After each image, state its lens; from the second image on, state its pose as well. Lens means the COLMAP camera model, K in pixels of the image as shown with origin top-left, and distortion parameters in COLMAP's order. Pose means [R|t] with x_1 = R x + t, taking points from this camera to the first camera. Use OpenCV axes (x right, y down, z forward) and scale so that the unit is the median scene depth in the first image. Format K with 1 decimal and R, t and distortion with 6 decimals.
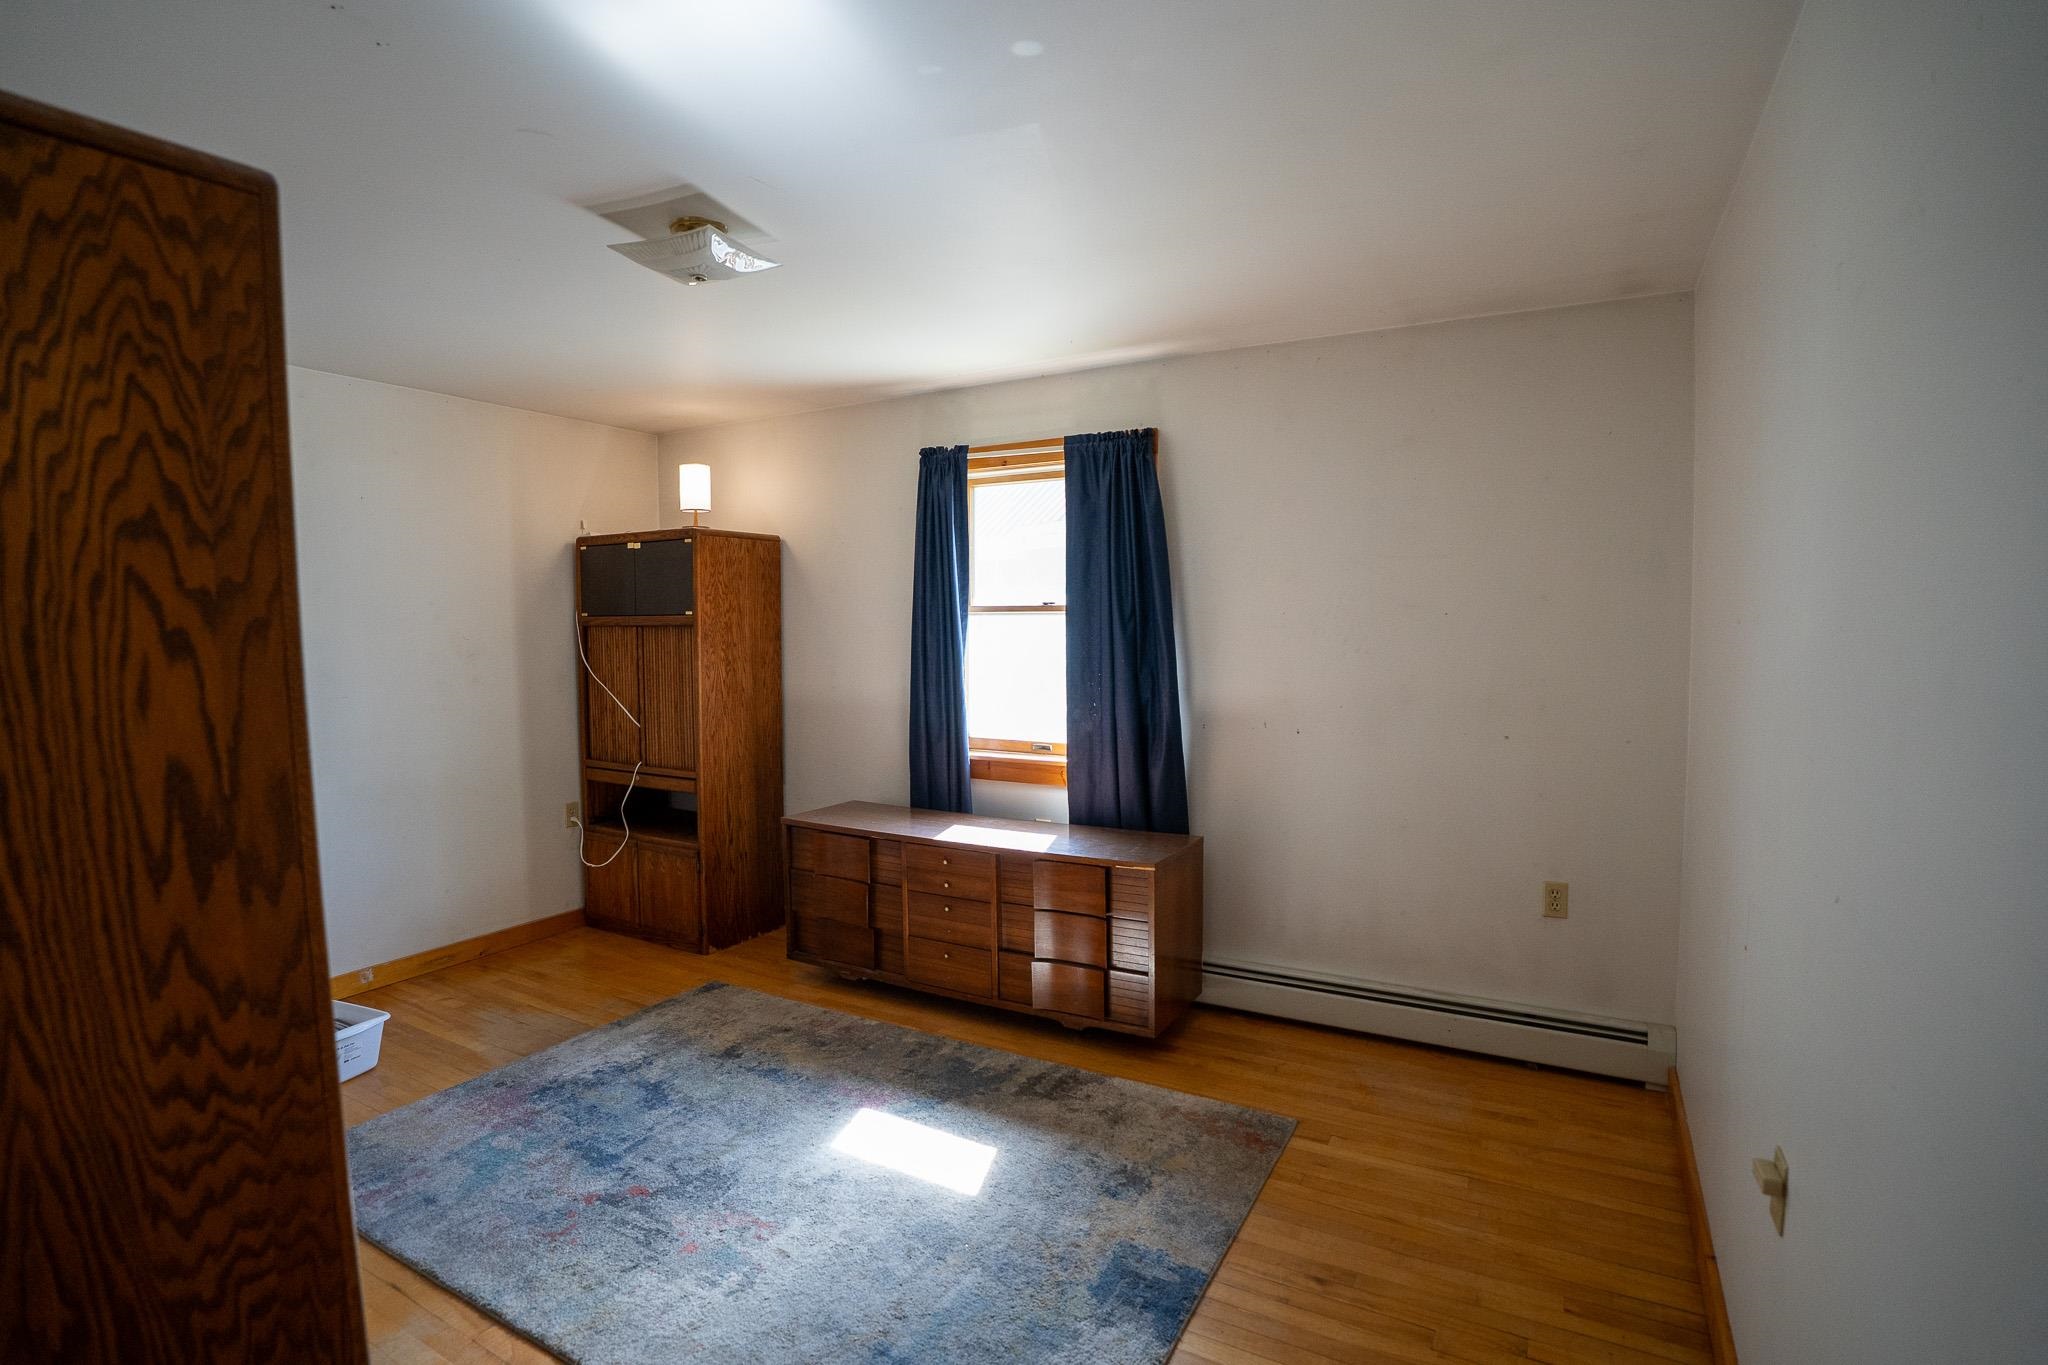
lens RADIAL K [[1005.6, 0, 1013.8], [0, 1005.6, 674.8], [0, 0, 1]] dist [-0.001586, 0.000632]
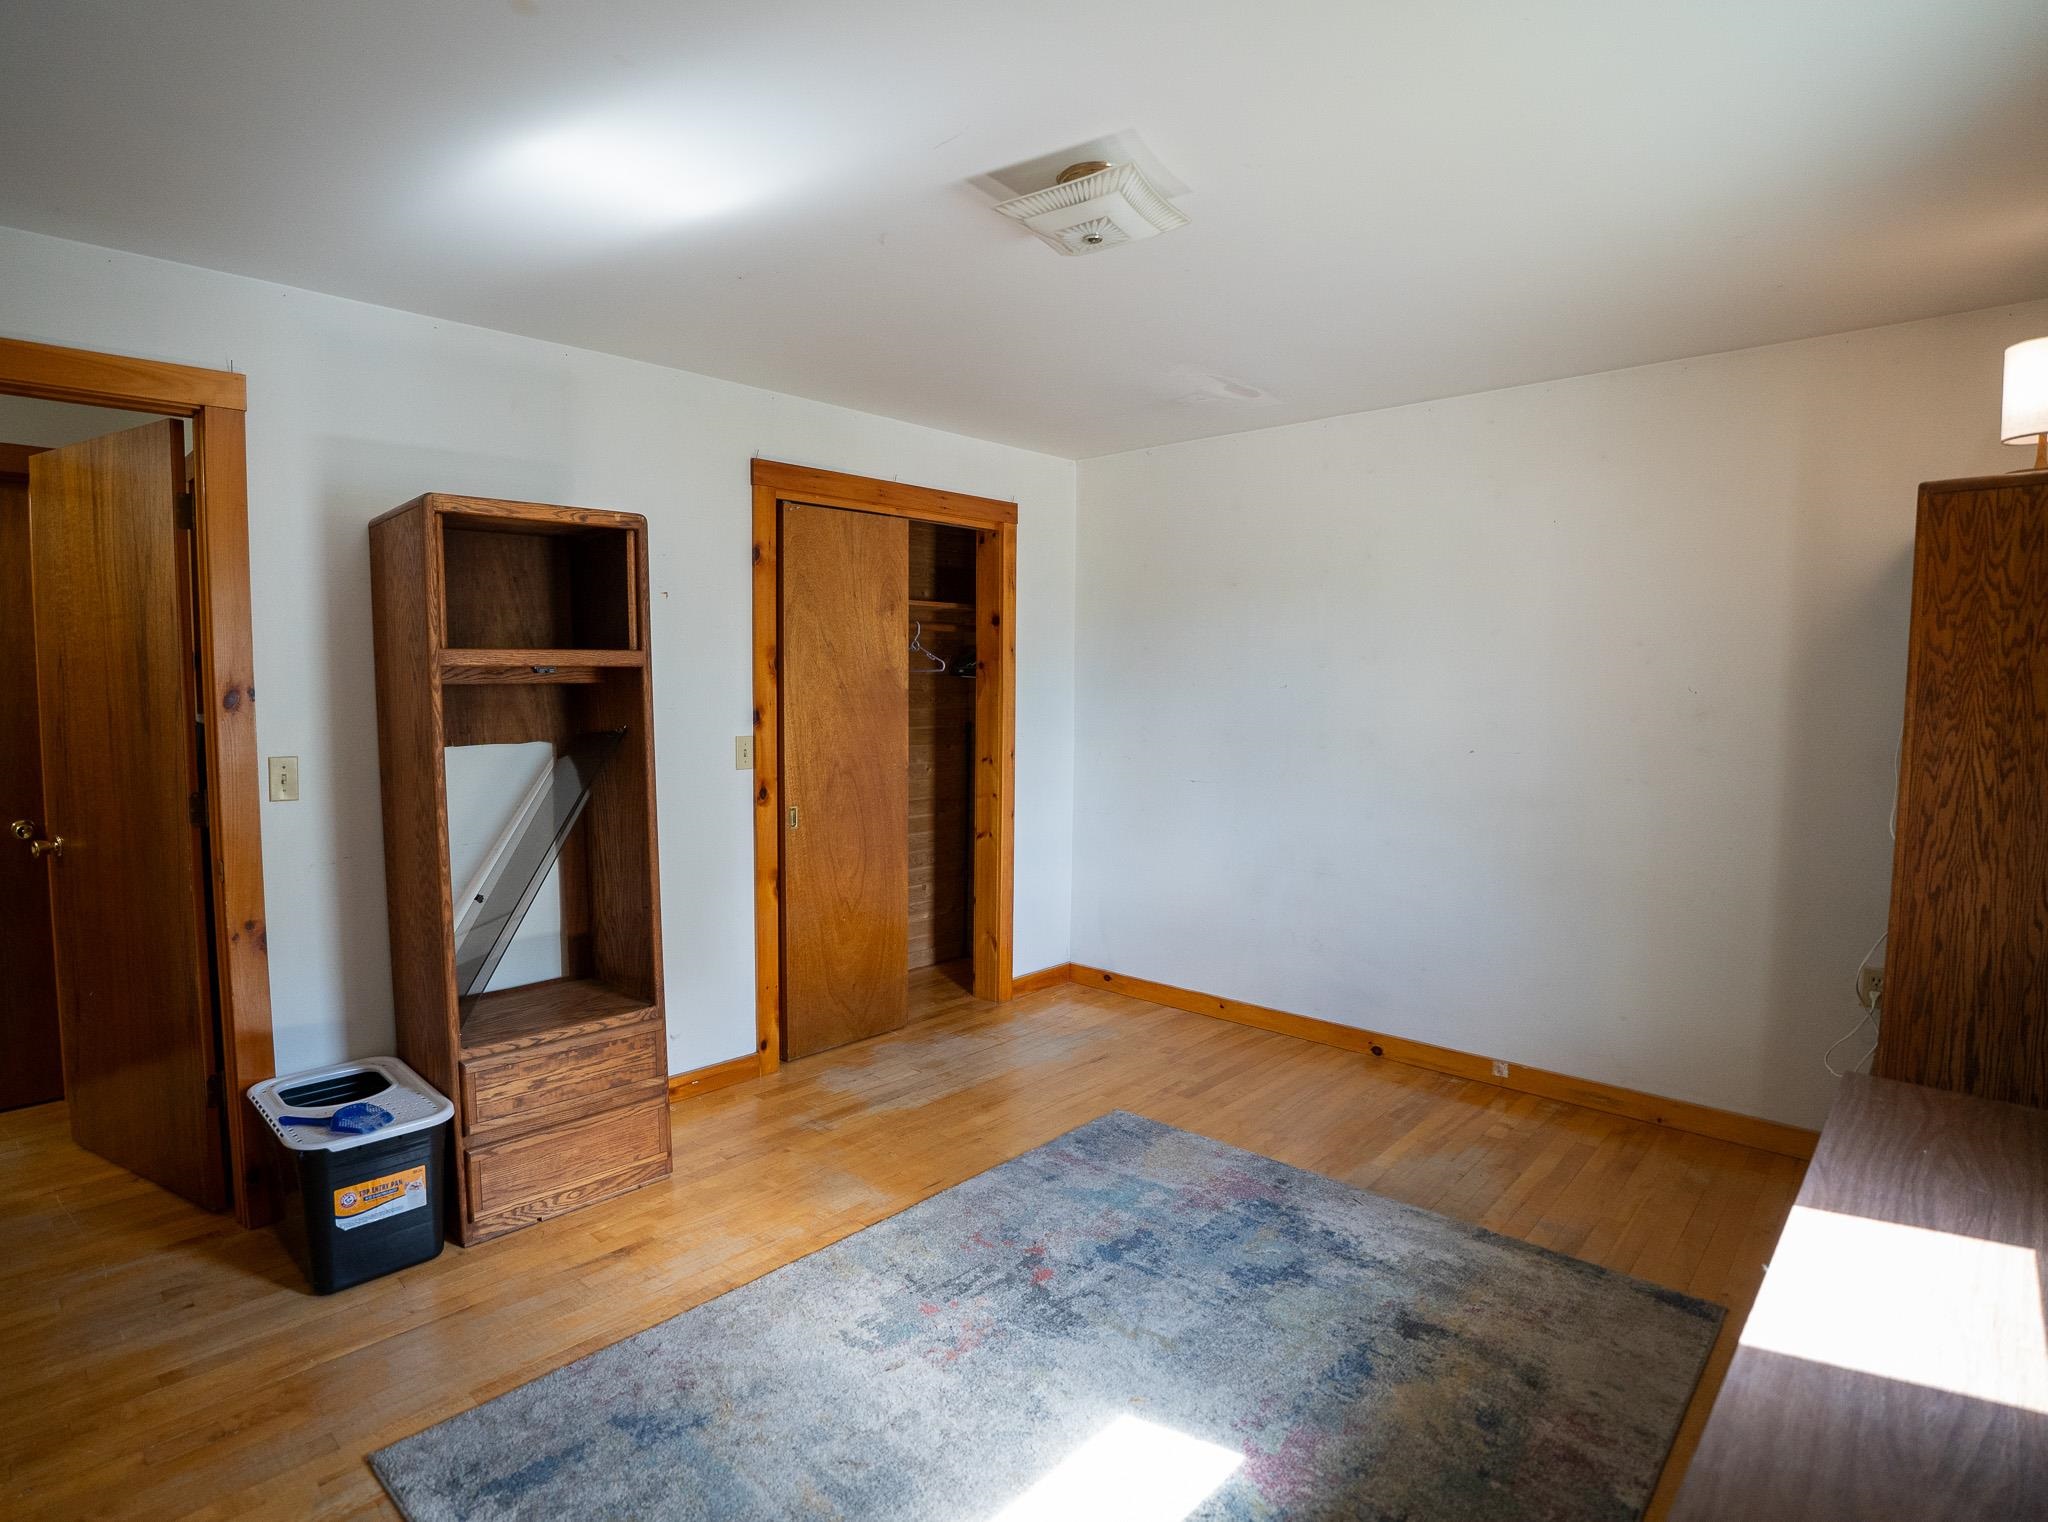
lens RADIAL K [[1142.9, 0, 1017.1], [0, 1142.9, 770.5], [0, 0, 1]] dist [-0.007923, -0.001024]
pose [[-0.264700, 0.071168, -0.961701, 0.521148], [-0.038165, 0.995719, 0.084190, -0.044415], [0.963575, 0.058988, -0.260850, 0.998030]]
